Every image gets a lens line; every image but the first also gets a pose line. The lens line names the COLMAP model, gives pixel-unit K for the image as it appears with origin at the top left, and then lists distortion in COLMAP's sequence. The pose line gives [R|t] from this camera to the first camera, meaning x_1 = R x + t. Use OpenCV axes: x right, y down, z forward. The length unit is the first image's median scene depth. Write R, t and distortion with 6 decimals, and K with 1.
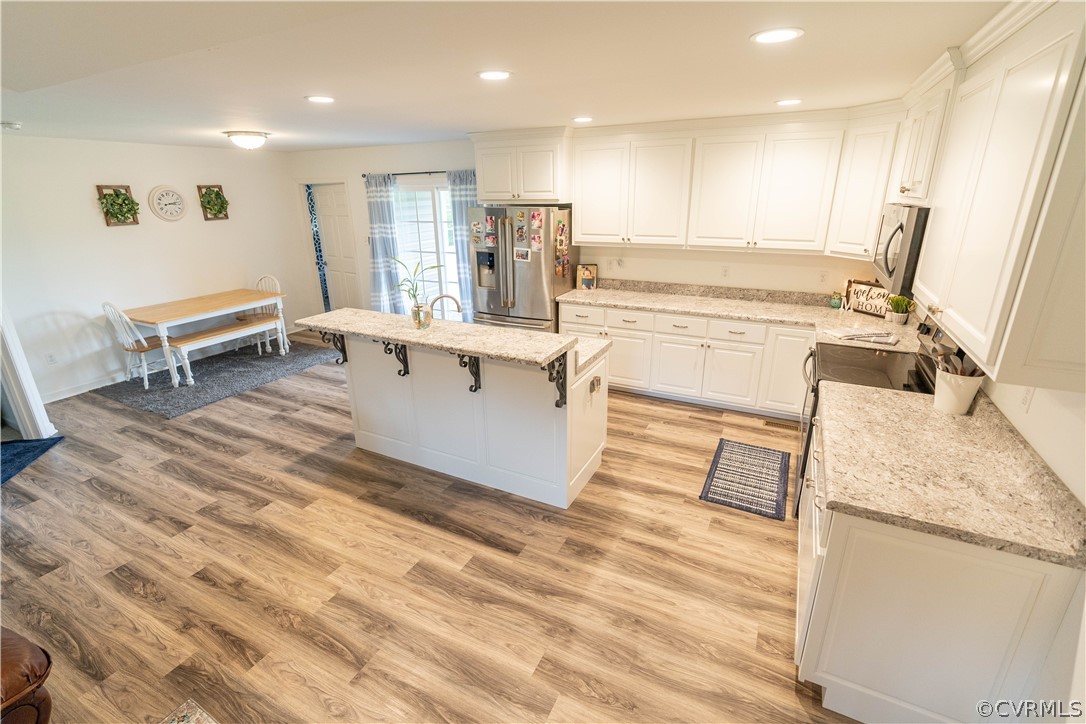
lens RADIAL K [[491.7, 0, 539.1], [0, 491.7, 361.5], [0, 0, 1]] dist [-0.000318, 0.002241]
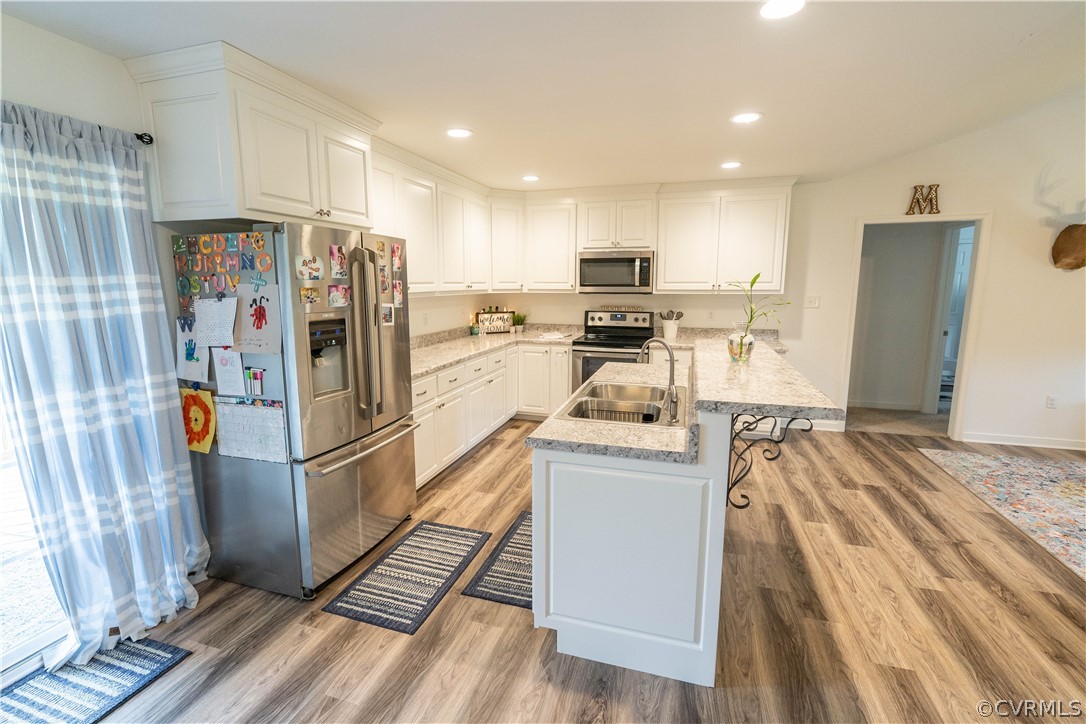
lens RADIAL K [[491.7, 0, 537.4], [0, 491.7, 359.4], [0, 0, 1]] dist [-0.000318, 0.002241]
pose [[-0.174008, -0.140663, 0.974646, -0.732026], [0.331265, 0.923702, 0.192453, -0.255143], [-0.927354, 0.356354, -0.114135, 1.062318]]
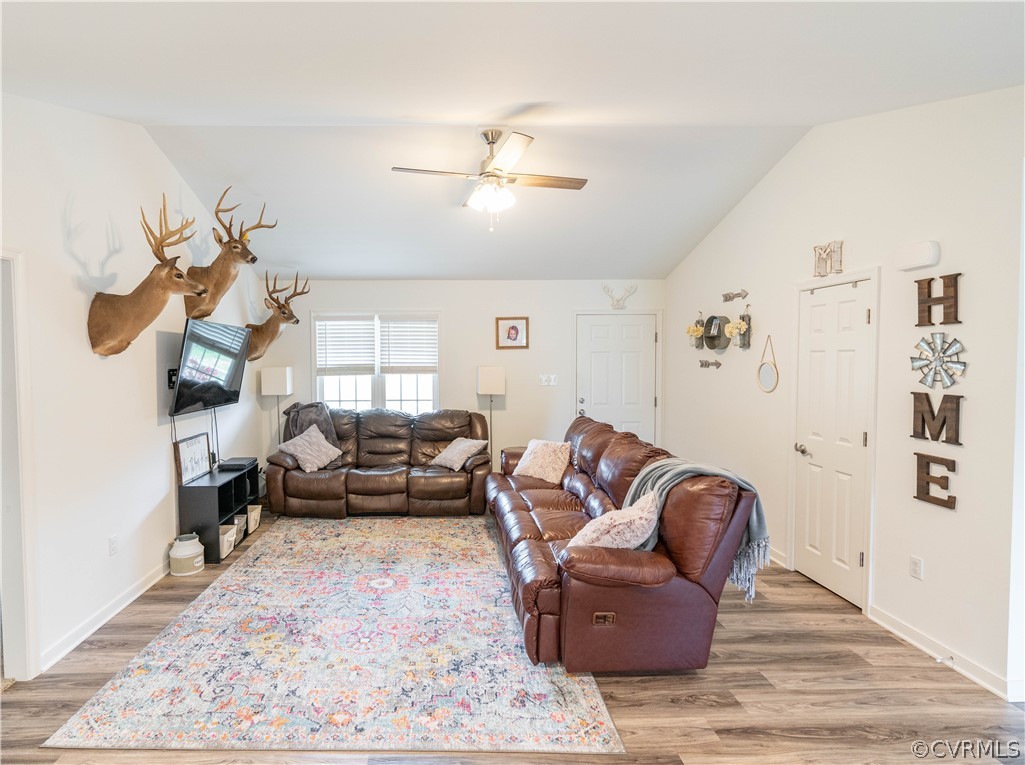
lens RADIAL K [[514.7, 0, 442.0], [0, 514.7, 379.0], [0, 0, 1]] dist [-0.002731, -0.000195]
pose [[-0.885248, 0.034617, -0.463829, 0.029608], [-0.139741, 0.931361, 0.336213, -0.150662], [0.443631, 0.362448, -0.819648, 0.688244]]
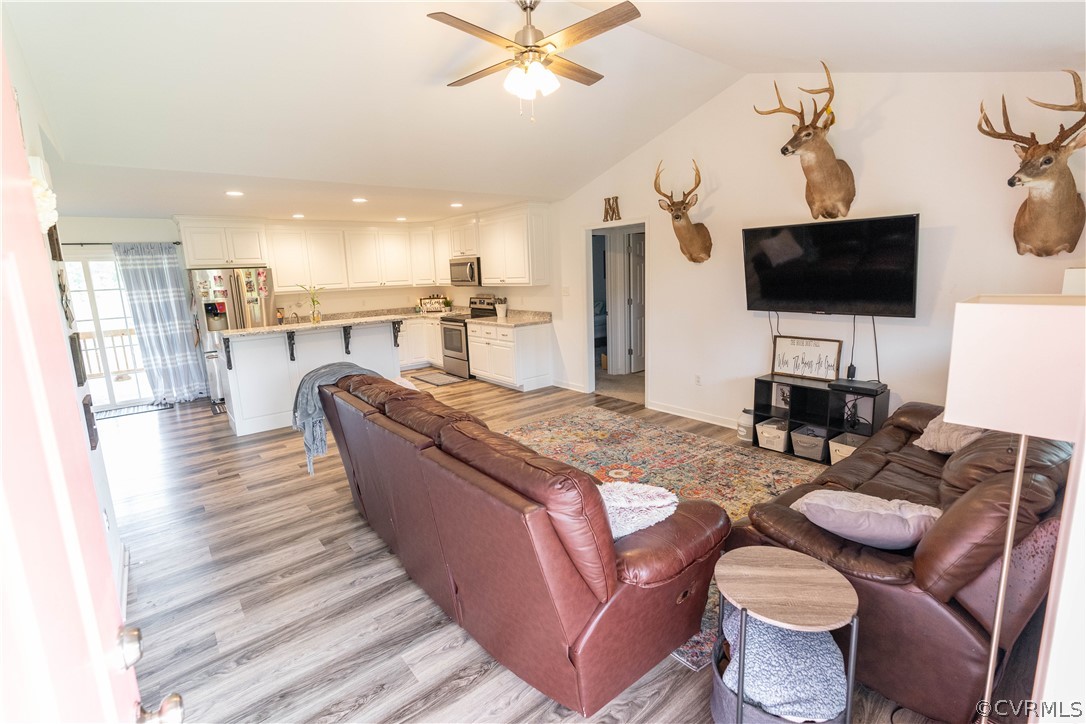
lens RADIAL K [[491.7, 0, 534.3], [0, 491.7, 359.4], [0, 0, 1]] dist [-0.000318, 0.002241]
pose [[0.409393, -0.166440, 0.897048, -1.145257], [0.334587, 0.942106, 0.022102, 0.205064], [-0.848793, 0.291092, 0.441380, -0.291681]]
